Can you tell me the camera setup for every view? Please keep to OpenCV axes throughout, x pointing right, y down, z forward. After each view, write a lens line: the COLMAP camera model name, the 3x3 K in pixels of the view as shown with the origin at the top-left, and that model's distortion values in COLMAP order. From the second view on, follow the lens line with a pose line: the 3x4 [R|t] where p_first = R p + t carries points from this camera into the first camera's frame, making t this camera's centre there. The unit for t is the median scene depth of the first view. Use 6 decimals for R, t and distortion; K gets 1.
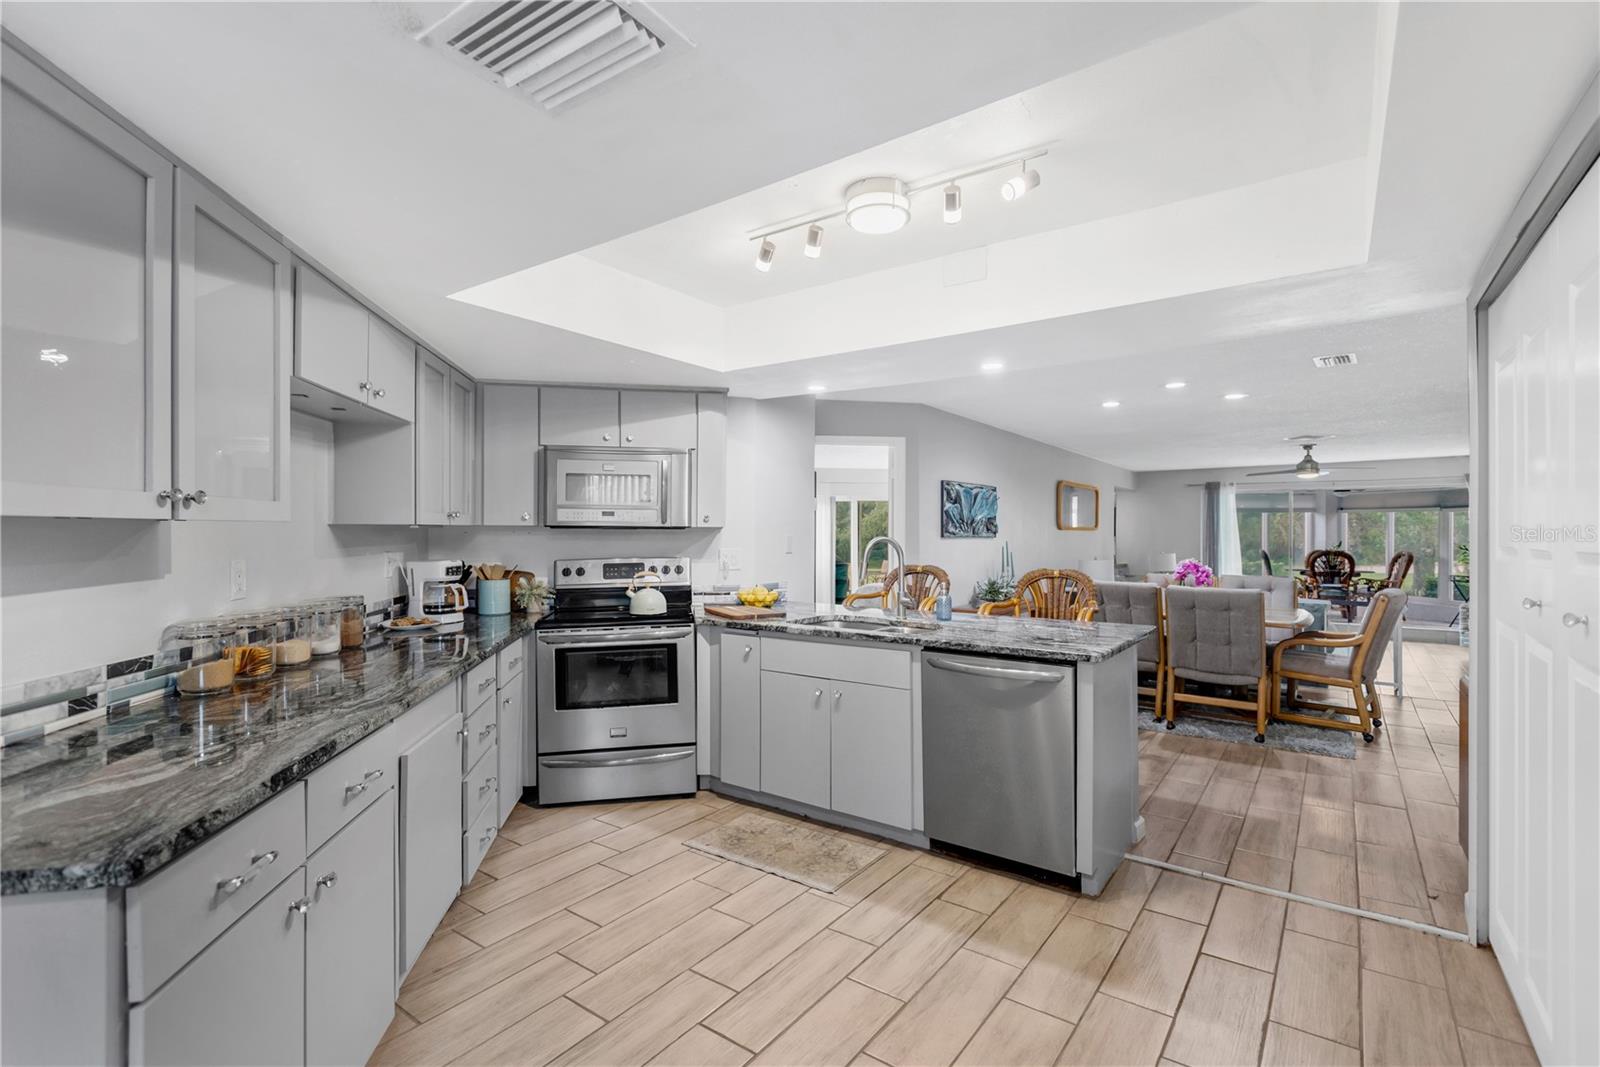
lens RADIAL K [[746.9, 0, 804.9], [0, 746.9, 532.6], [0, 0, 1]] dist [0.015833, -0.000067]
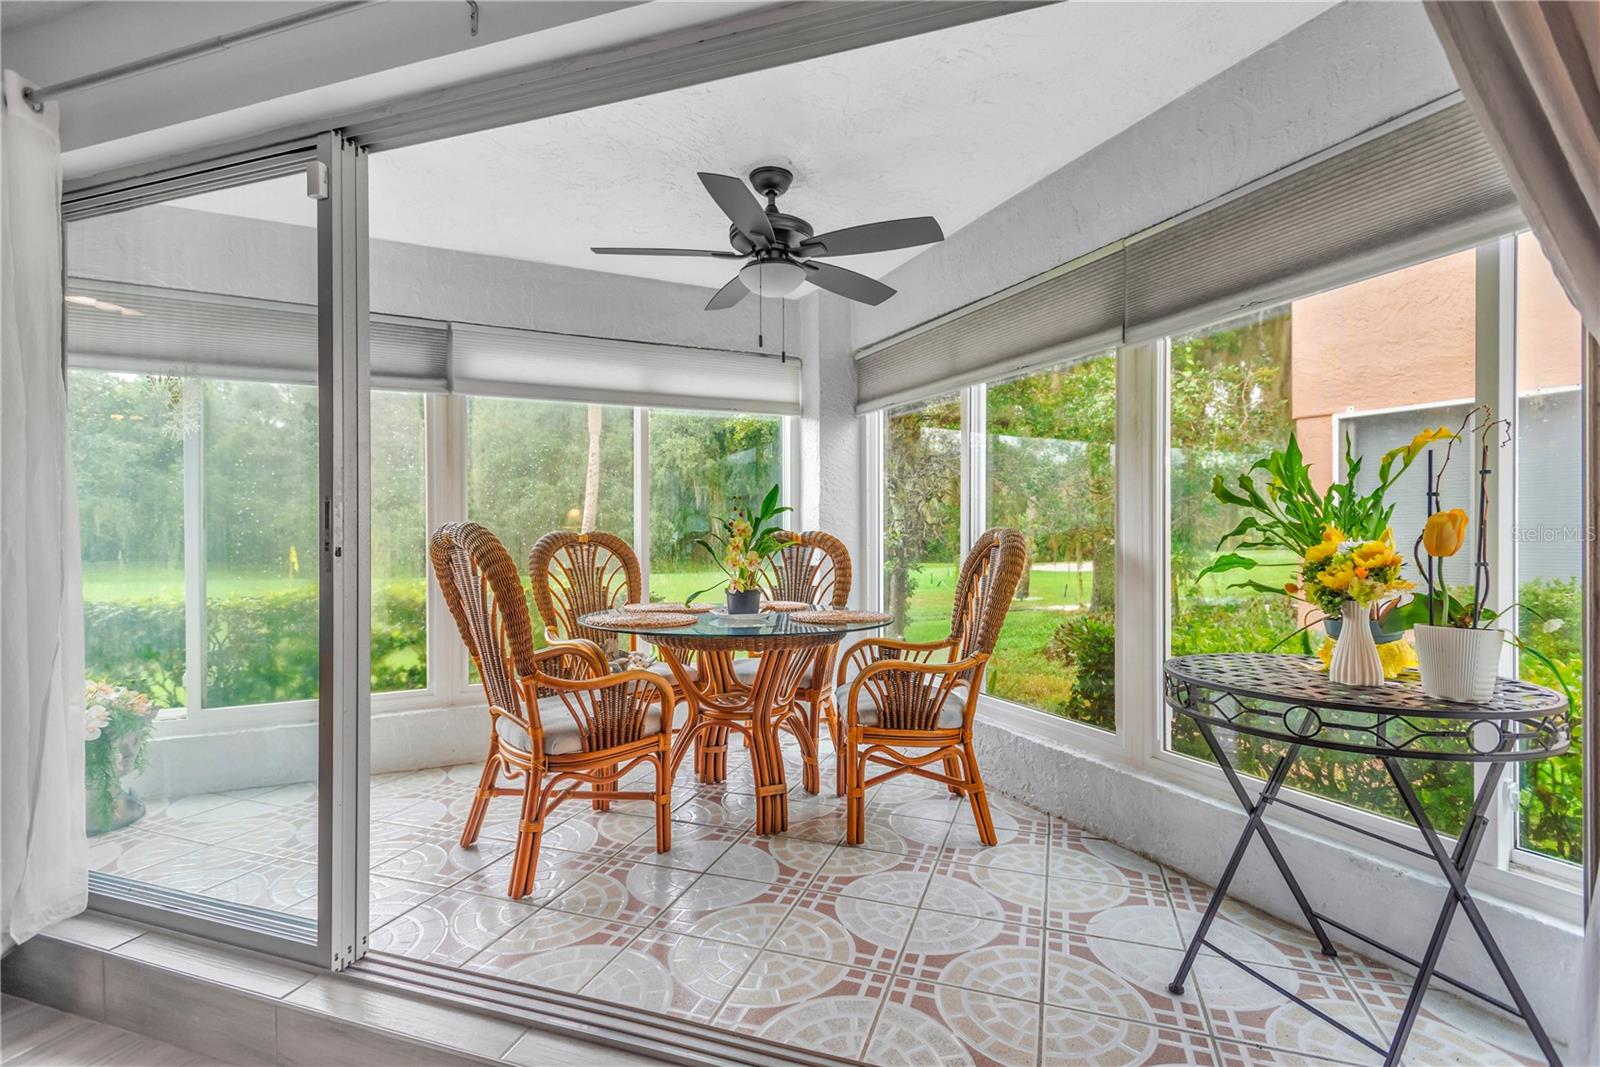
lens RADIAL K [[746.9, 0, 804.9], [0, 746.9, 532.6], [0, 0, 1]] dist [0.015833, -0.000067]
pose [[0.957080, -0.002018, 0.289815, 0.676077], [0.003198, 0.999988, -0.003601, 0.027950], [-0.289805, 0.004374, 0.957076, 0.800948]]
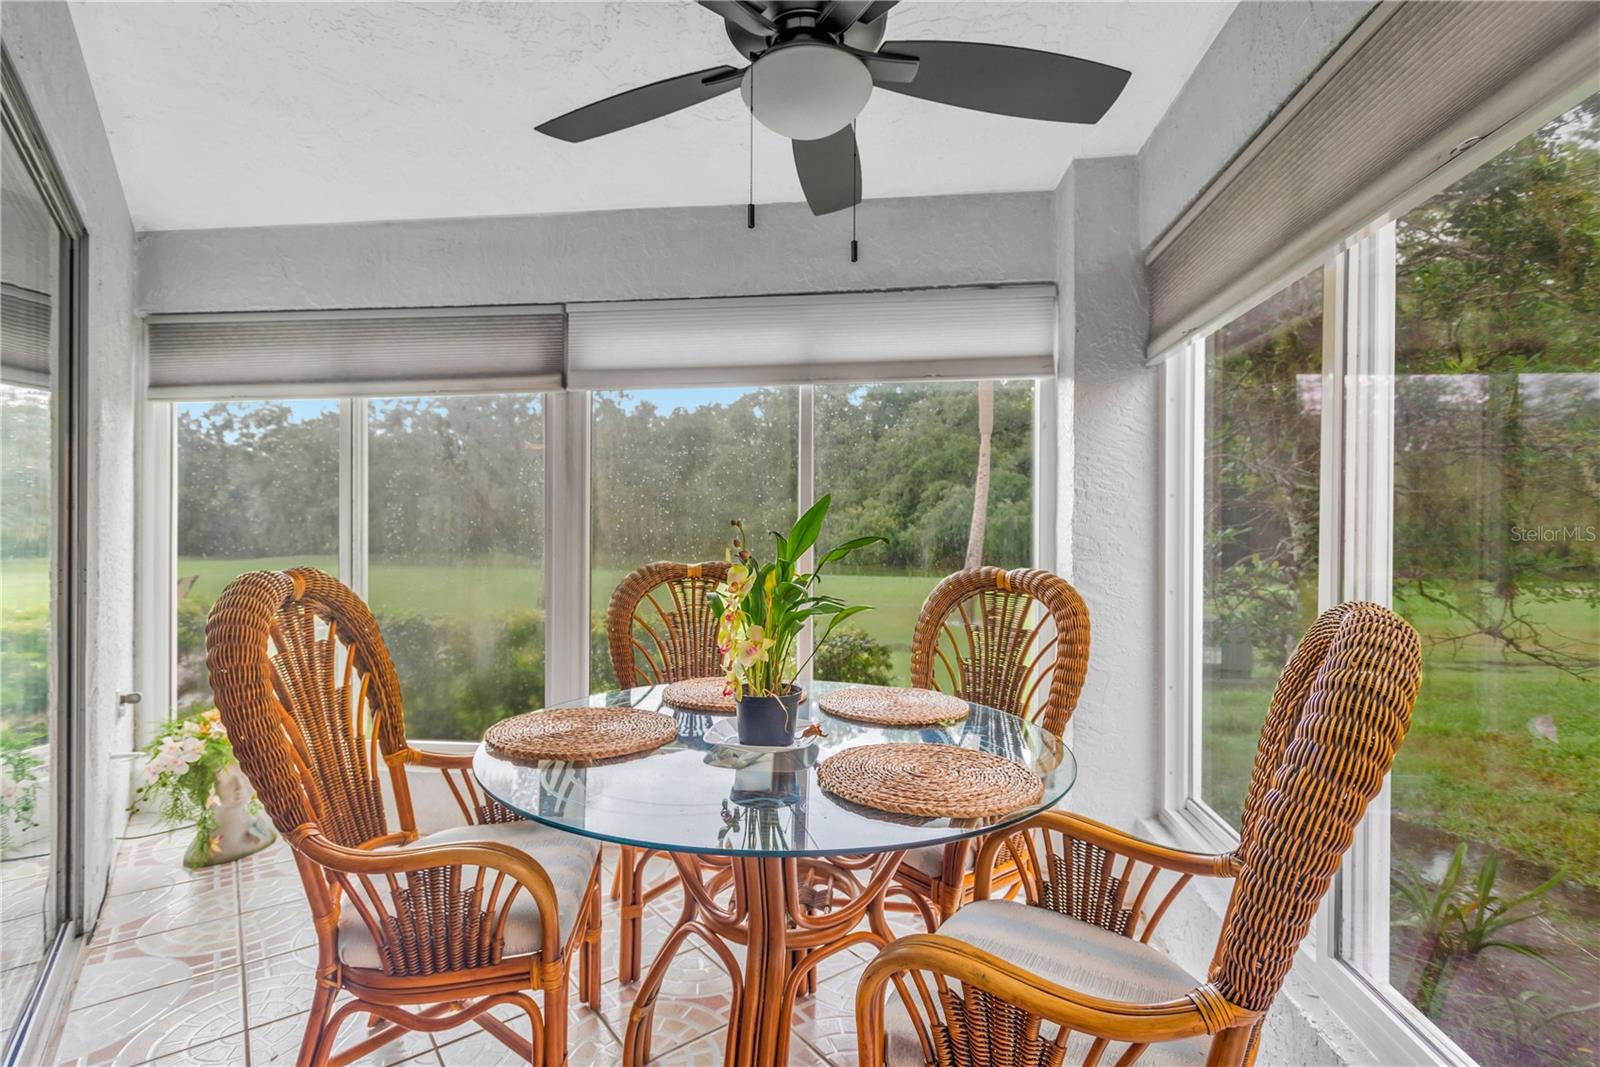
lens RADIAL K [[746.9, 0, 804.9], [0, 746.9, 532.6], [0, 0, 1]] dist [0.015833, -0.000067]
pose [[0.960422, 0.002944, -0.278533, 0.770169], [-0.004327, 0.999981, -0.004353, 0.018100], [0.278514, 0.005386, 0.960417, 0.914079]]
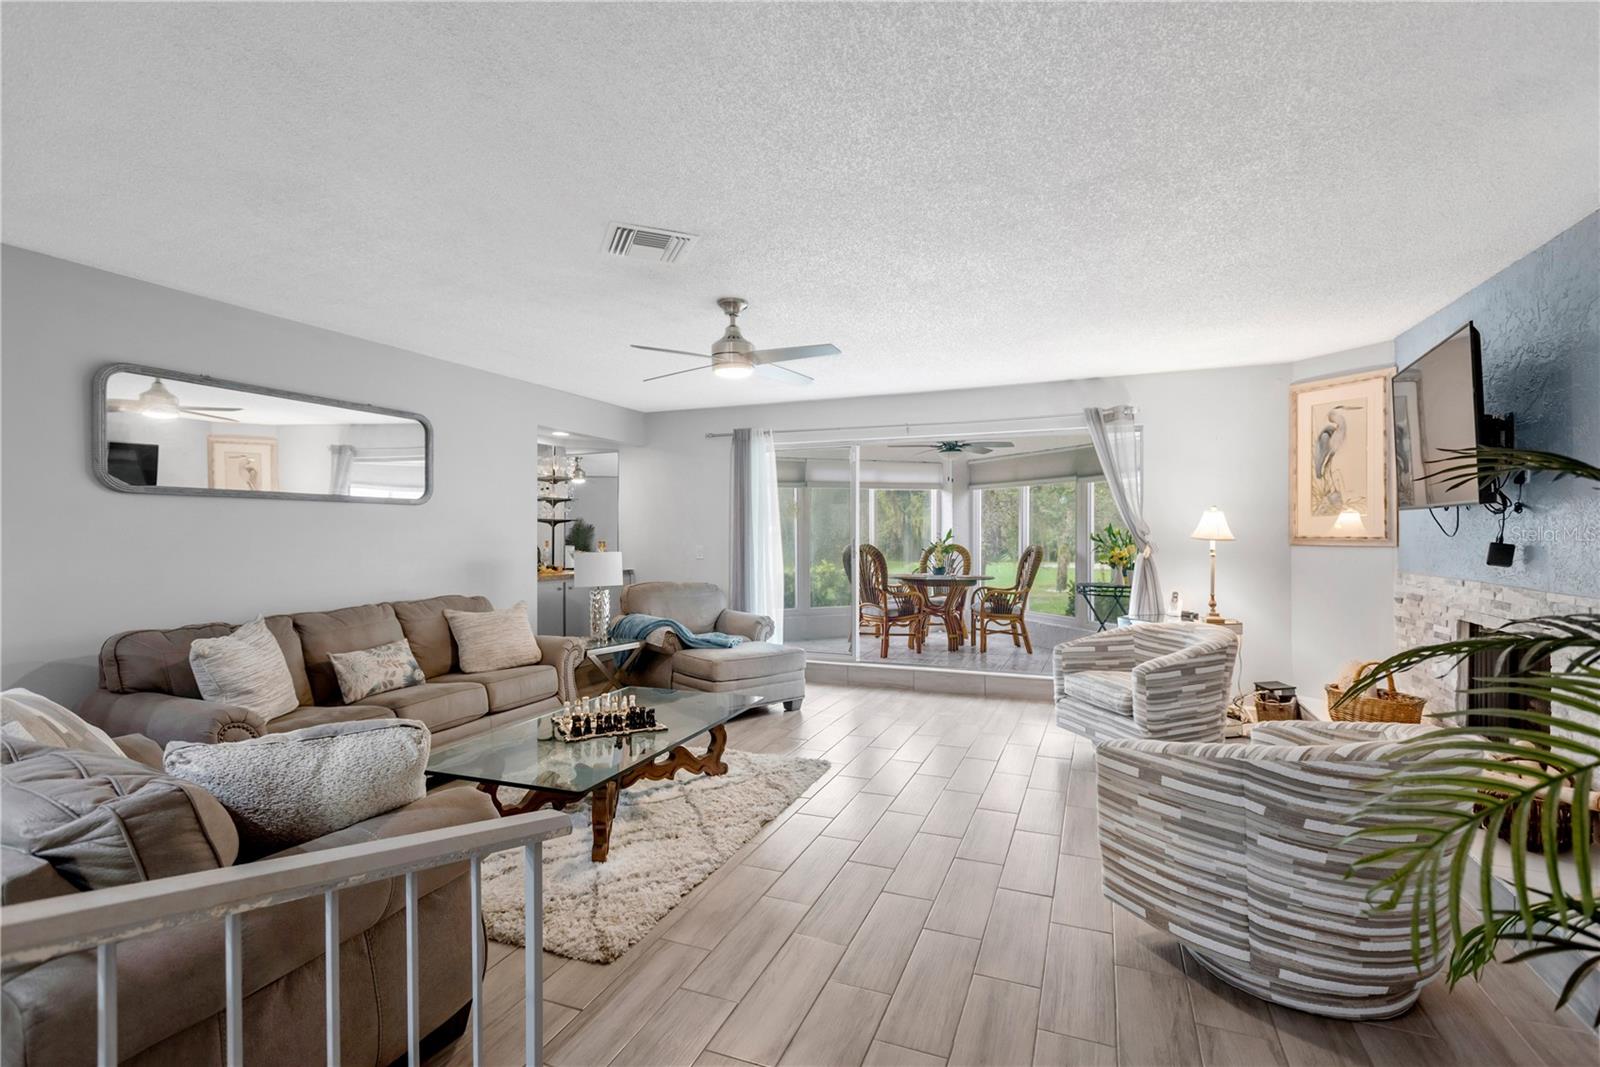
lens RADIAL K [[746.9, 0, 804.9], [0, 746.9, 532.6], [0, 0, 1]] dist [0.015833, -0.000067]
pose [[0.972222, -0.003075, 0.234040, 0.457373], [0.003599, 0.999992, -0.001814, 0.015809], [-0.234033, 0.002606, 0.972225, 0.423074]]
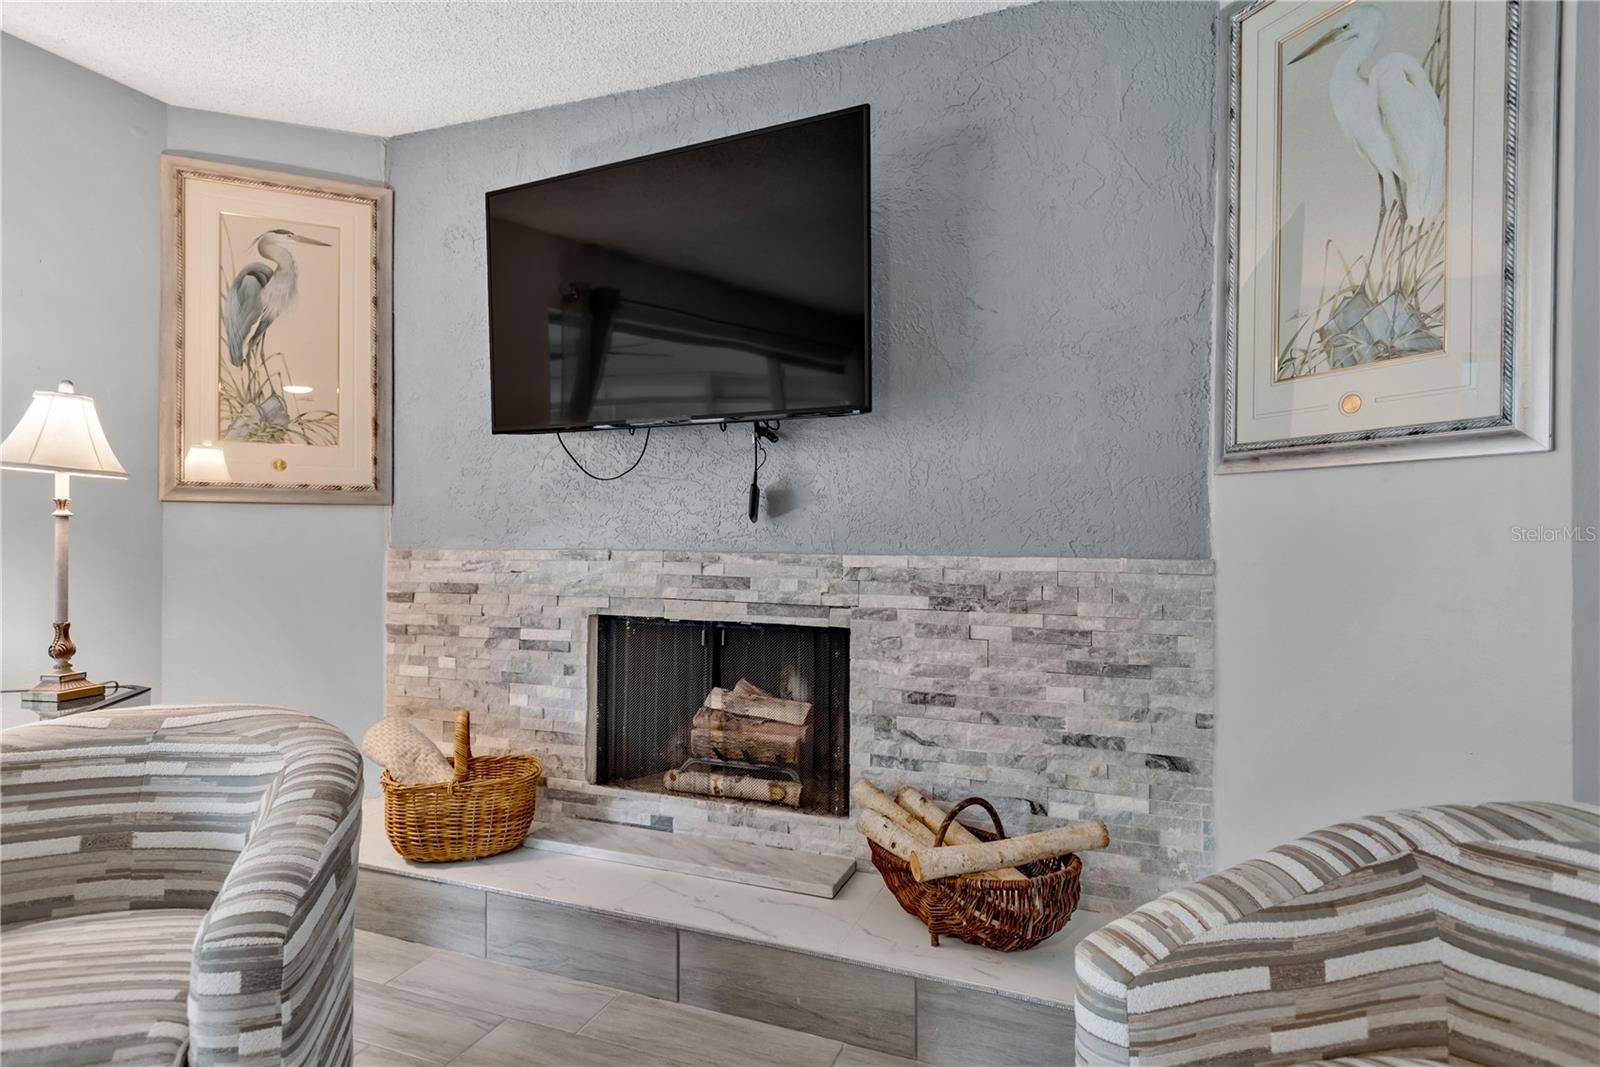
lens RADIAL K [[777.8, 0, 749.8], [0, 777.8, 548.3], [0, 0, 1]] dist [0.000787, 0.000095]
pose [[-0.234620, -0.018351, 0.971914, 0.599404], [-0.004280, 0.999832, 0.017845, 0.032819], [-0.972078, 0.000027, -0.234659, 0.690706]]
